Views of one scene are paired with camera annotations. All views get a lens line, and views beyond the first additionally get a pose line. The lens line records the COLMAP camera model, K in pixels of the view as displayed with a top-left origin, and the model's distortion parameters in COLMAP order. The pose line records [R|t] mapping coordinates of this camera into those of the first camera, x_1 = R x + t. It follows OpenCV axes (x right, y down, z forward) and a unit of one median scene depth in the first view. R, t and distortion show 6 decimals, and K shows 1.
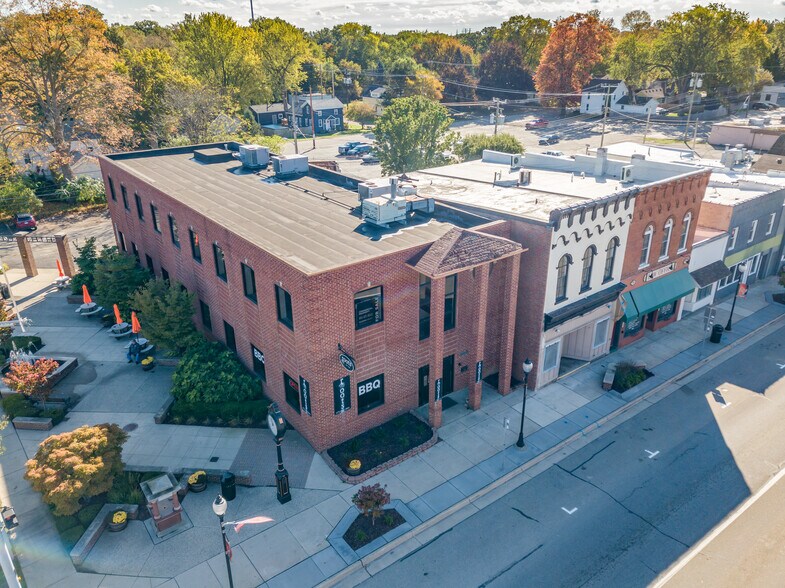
lens RADIAL K [[592.3, 0, 388.9], [0, 592.3, 294.8], [0, 0, 1]] dist [0.027419, -0.000985]
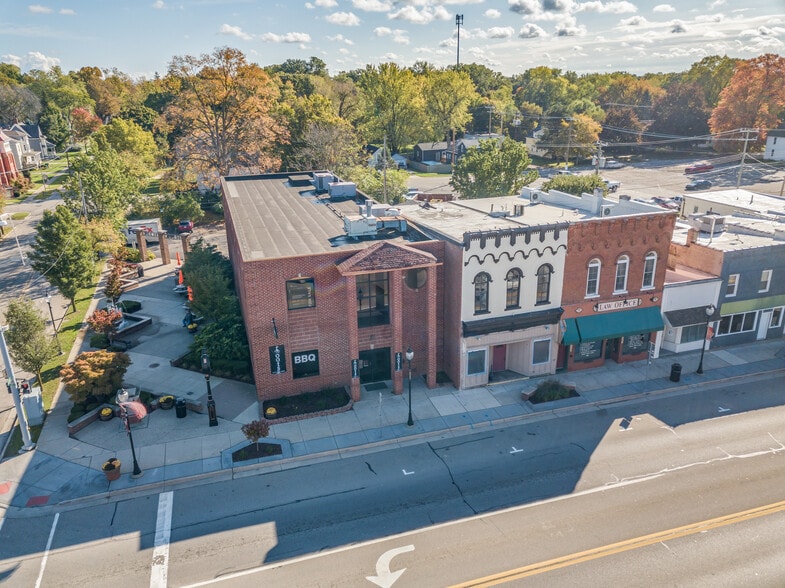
lens RADIAL K [[592.3, 0, 388.9], [0, 592.3, 294.8], [0, 0, 1]] dist [0.027419, -0.000985]
pose [[0.940653, 0.106756, -0.322141, 0.459461], [-0.126190, 0.991199, -0.039996, 0.041168], [0.315036, 0.078273, 0.945846, -0.137560]]
